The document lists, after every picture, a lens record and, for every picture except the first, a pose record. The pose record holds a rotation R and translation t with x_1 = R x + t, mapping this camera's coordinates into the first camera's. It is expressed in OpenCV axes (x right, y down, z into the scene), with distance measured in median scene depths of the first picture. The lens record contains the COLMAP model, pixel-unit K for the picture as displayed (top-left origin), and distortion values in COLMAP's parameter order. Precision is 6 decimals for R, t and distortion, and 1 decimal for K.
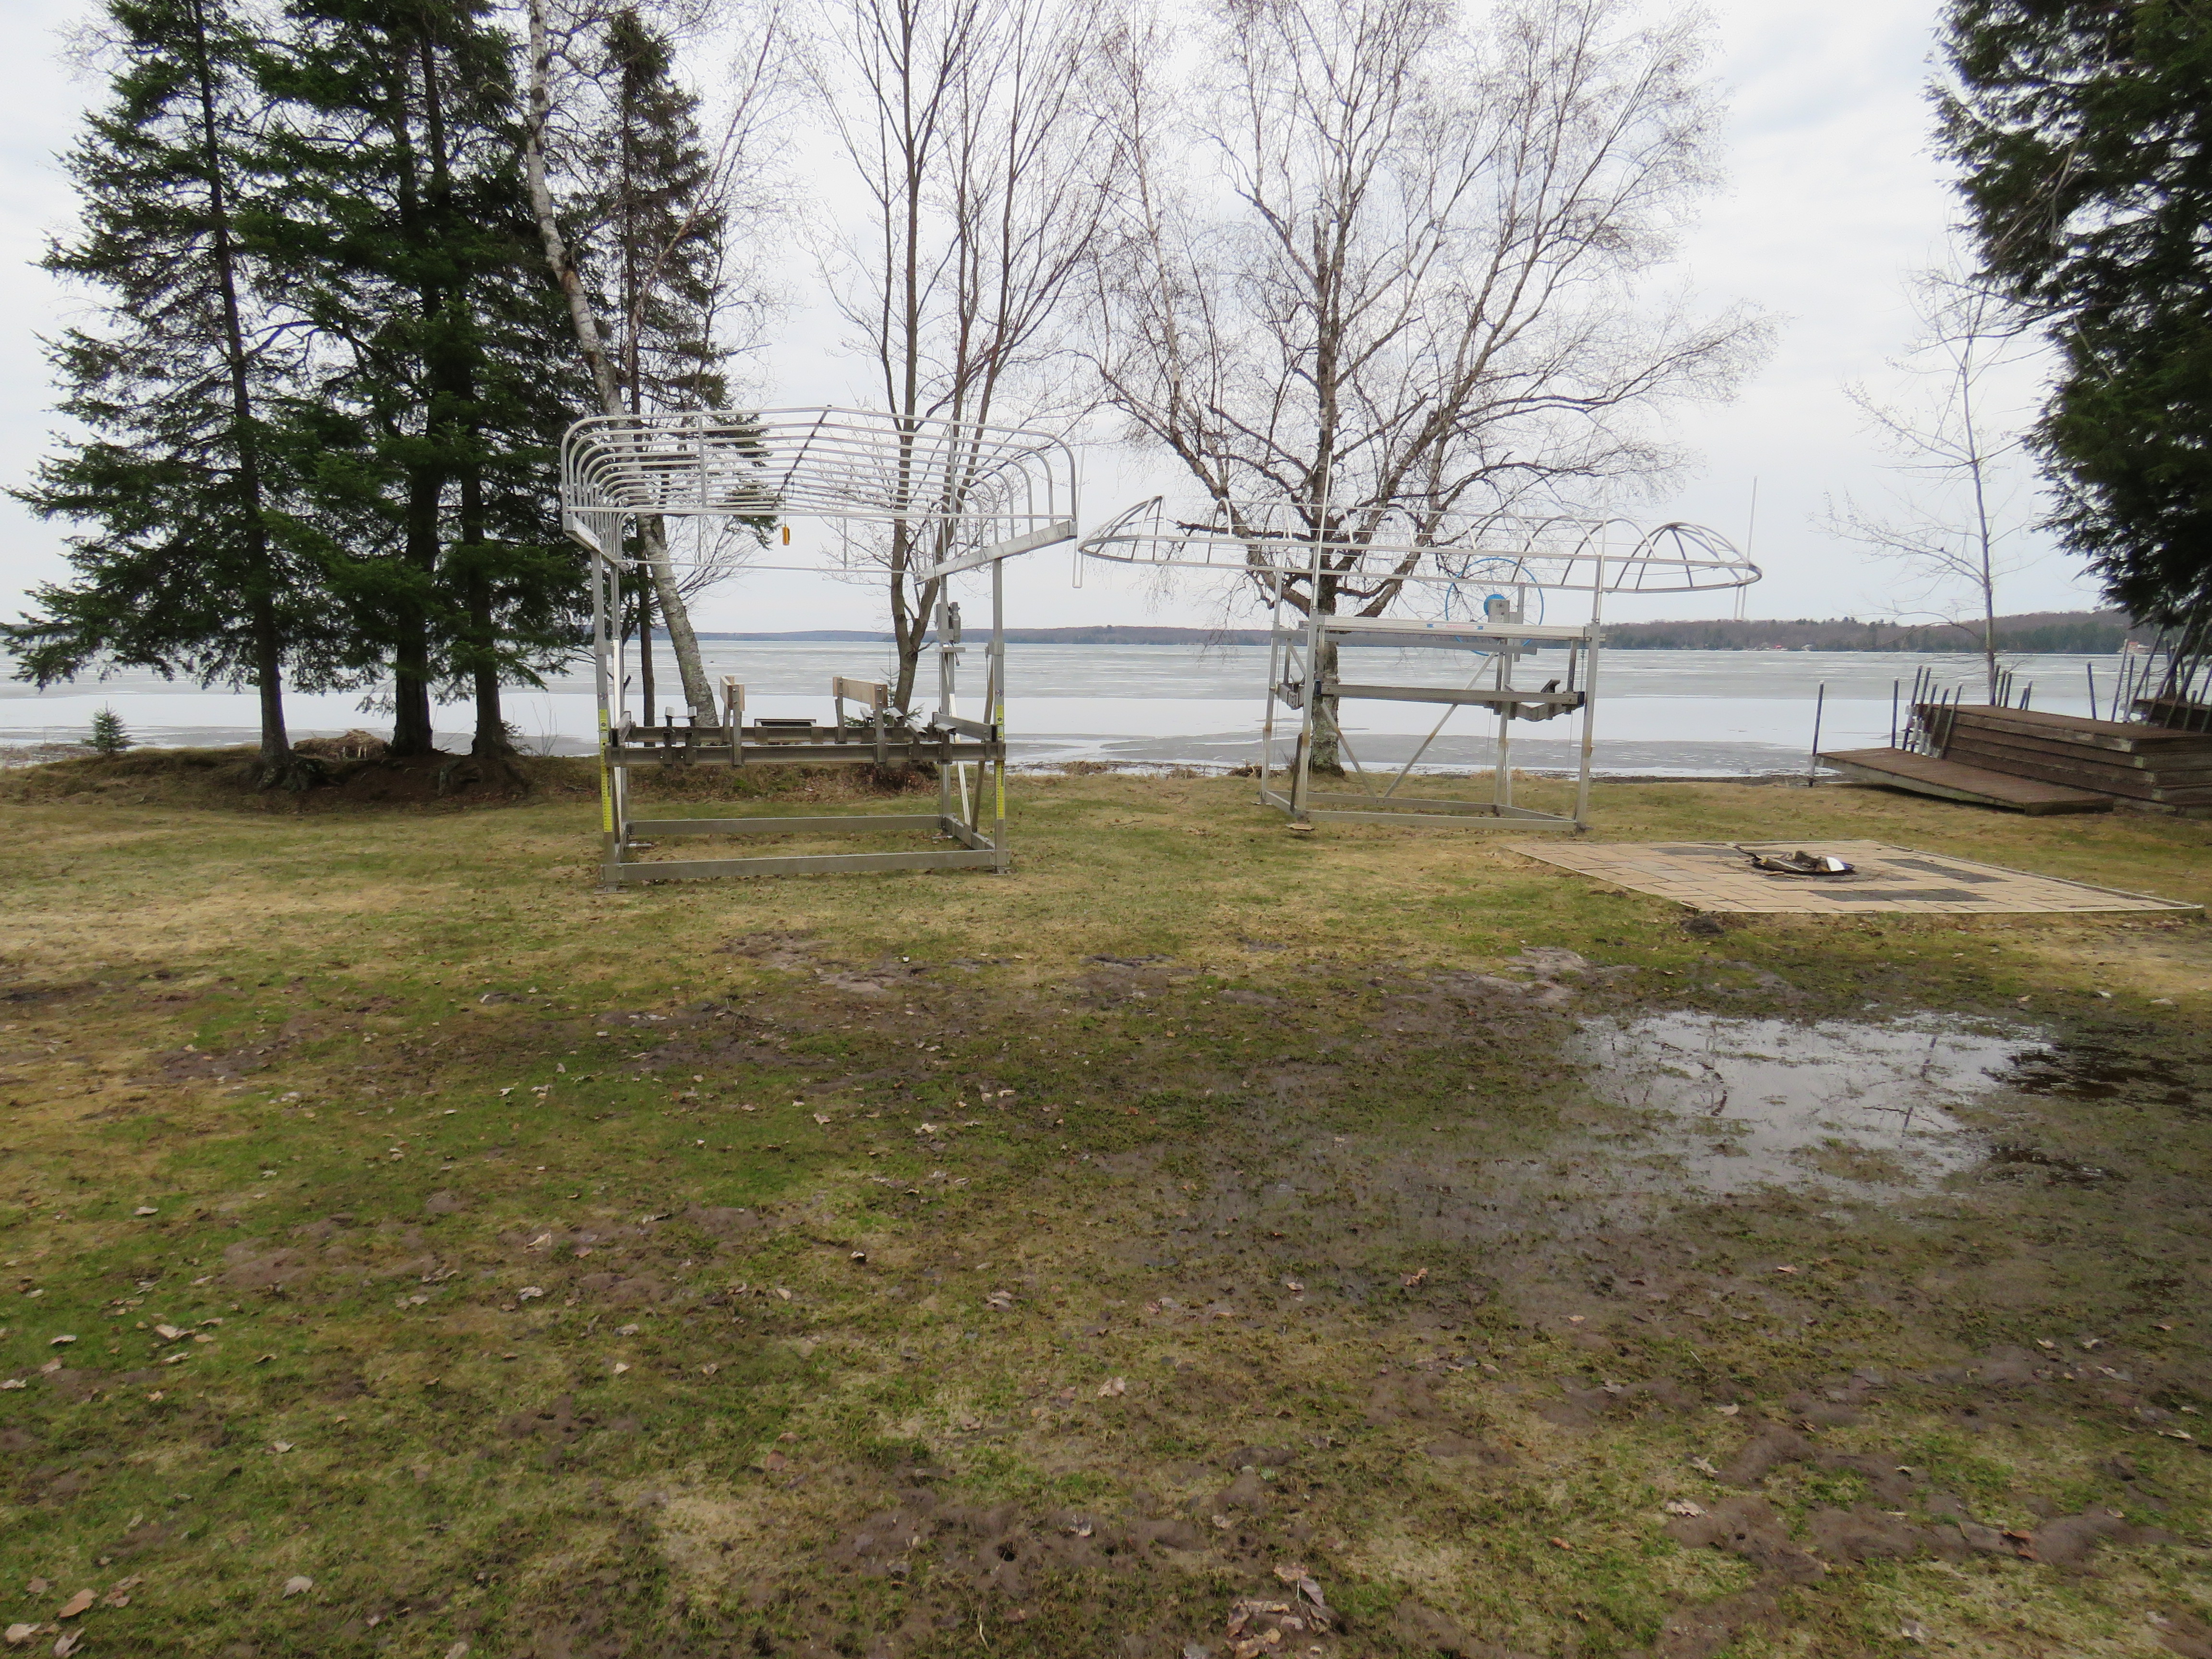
lens RADIAL K [[1408.2, 0, 1106.1], [0, 1408.2, 830.7], [0, 0, 1]] dist [-0.005575, 0.001757]
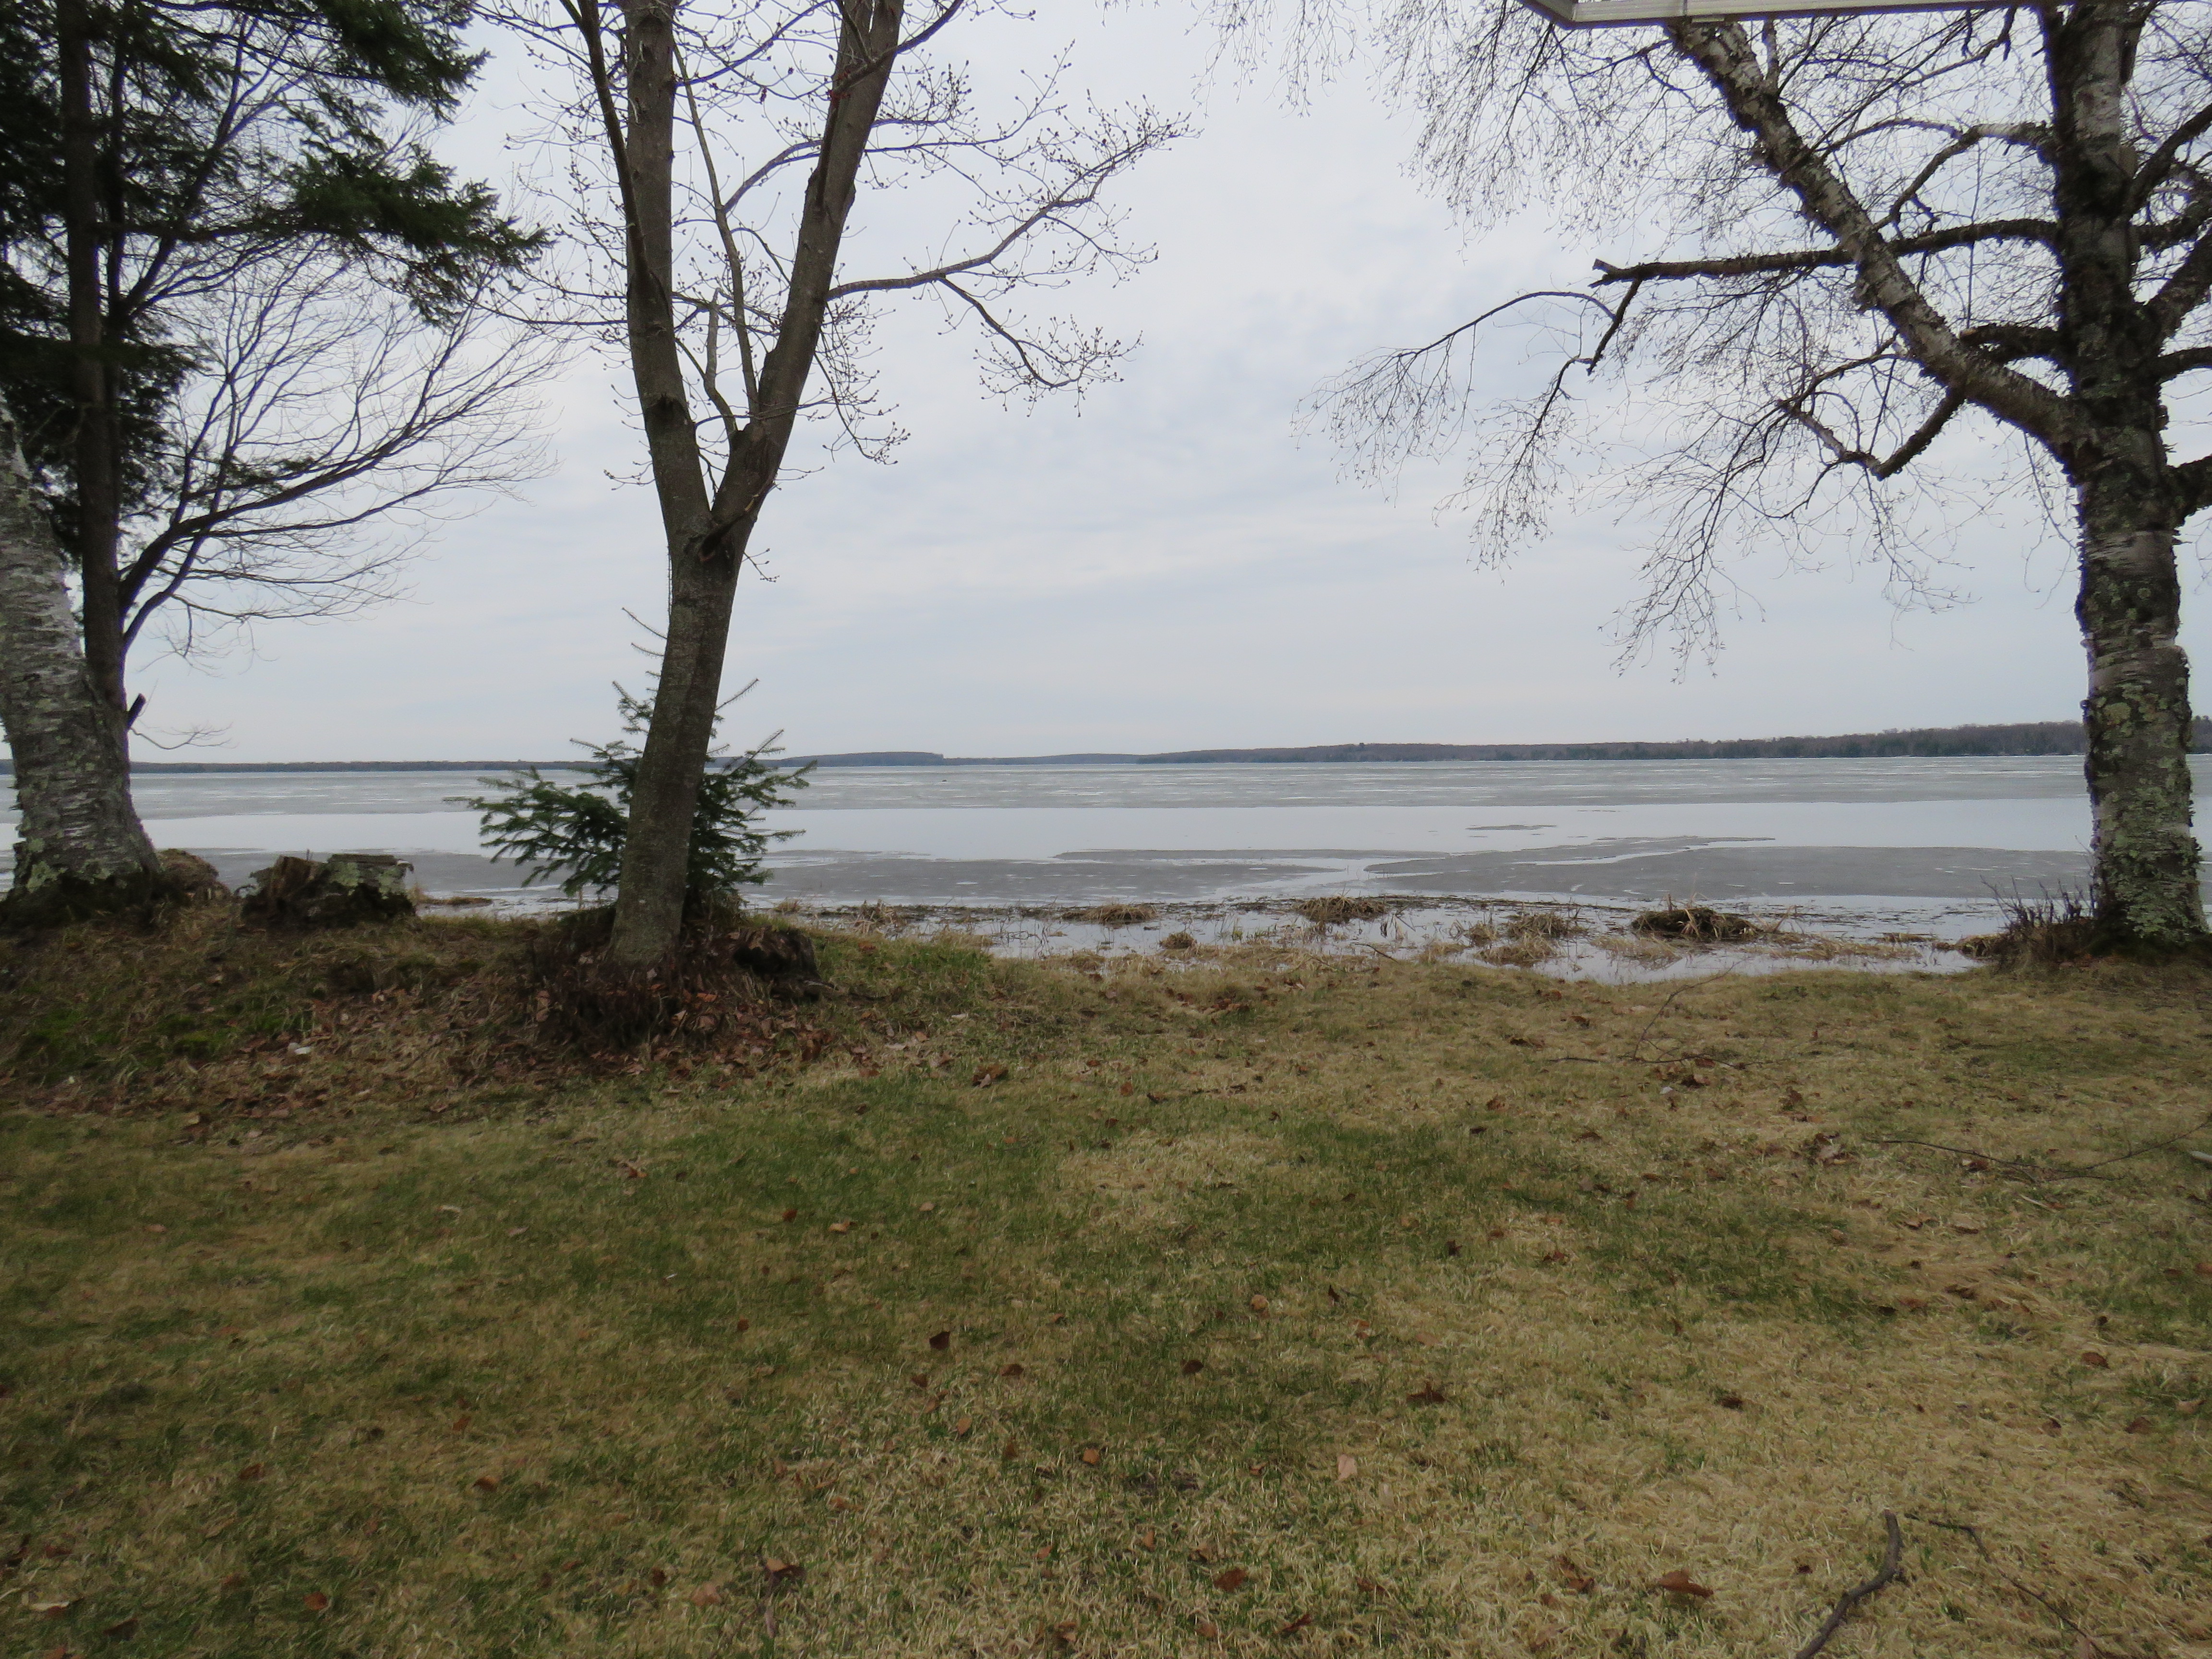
lens RADIAL K [[1408.2, 0, 1101.1], [0, 1408.2, 833.8], [0, 0, 1]] dist [-0.005575, 0.001757]
pose [[0.983607, -0.010887, -0.179995, -0.008298], [-0.004051, 0.996590, -0.082416, -0.027530], [0.180278, 0.081795, 0.980209, 0.427811]]
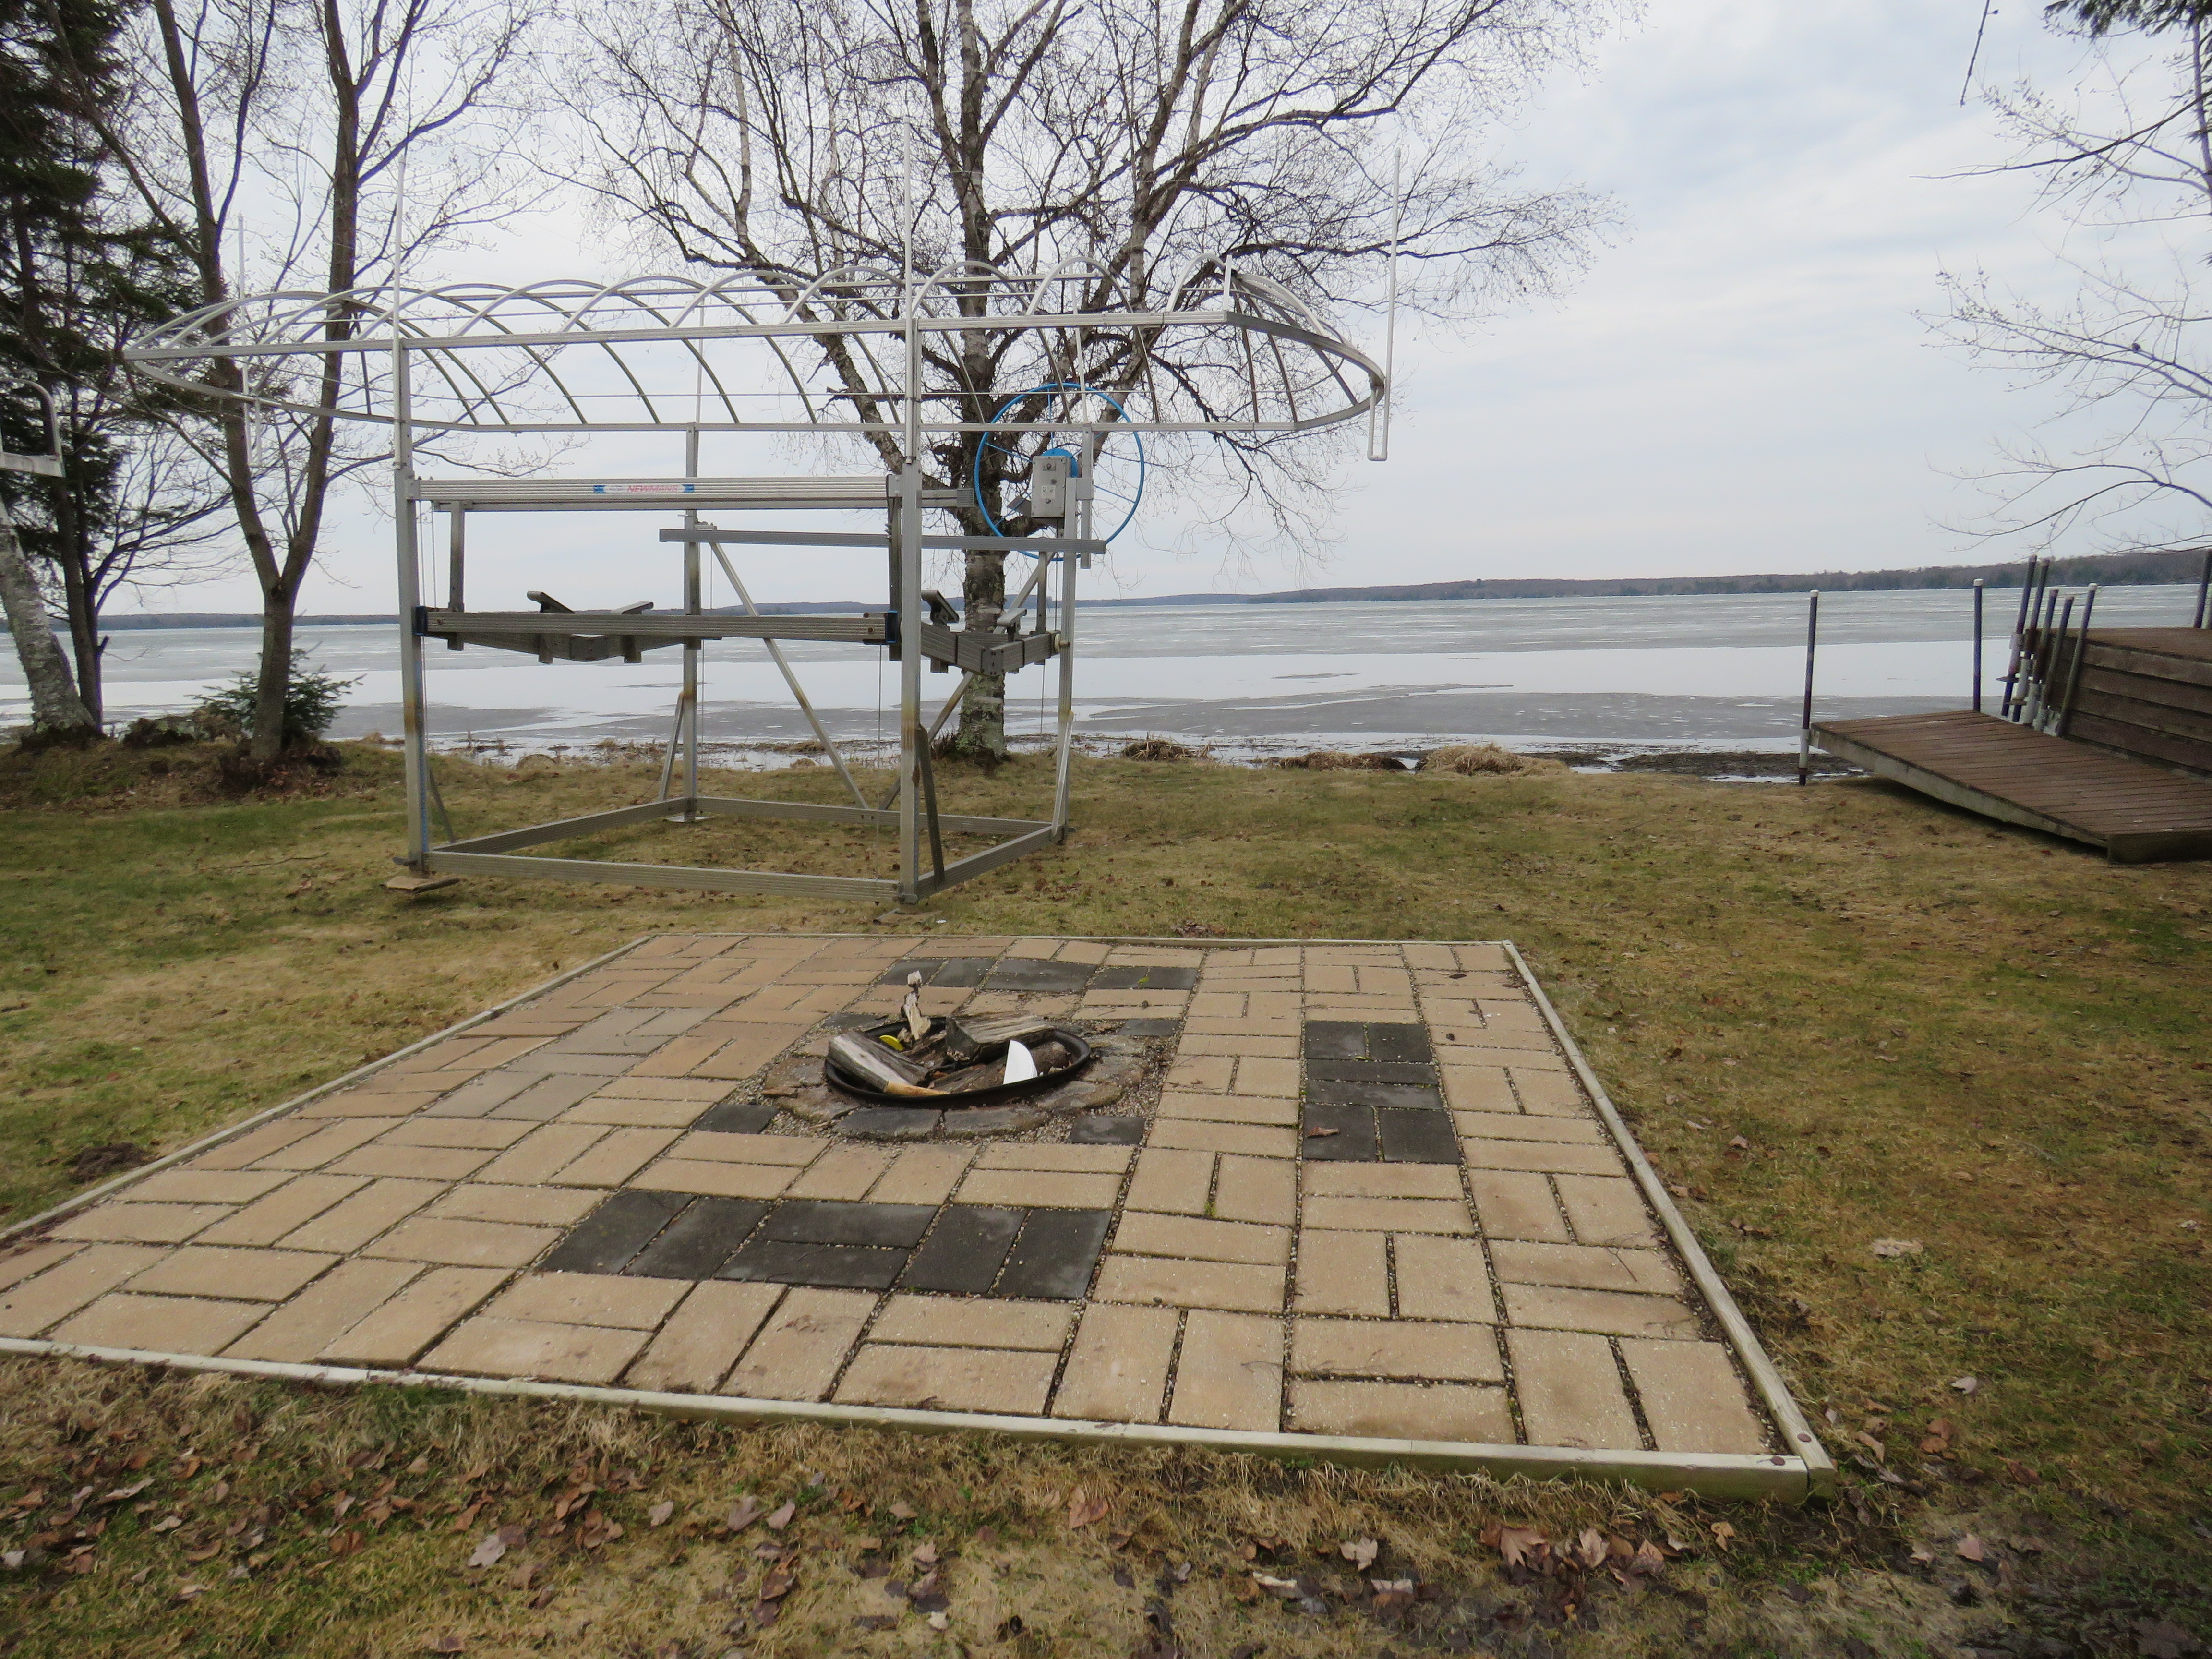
lens RADIAL K [[1408.2, 0, 1110.4], [0, 1408.2, 834.0], [0, 0, 1]] dist [-0.005575, 0.001757]
pose [[0.967696, 0.009167, -0.251951, 0.241856], [-0.001756, 0.999560, 0.029624, -0.017353], [0.252112, -0.028225, 0.967286, 0.251432]]
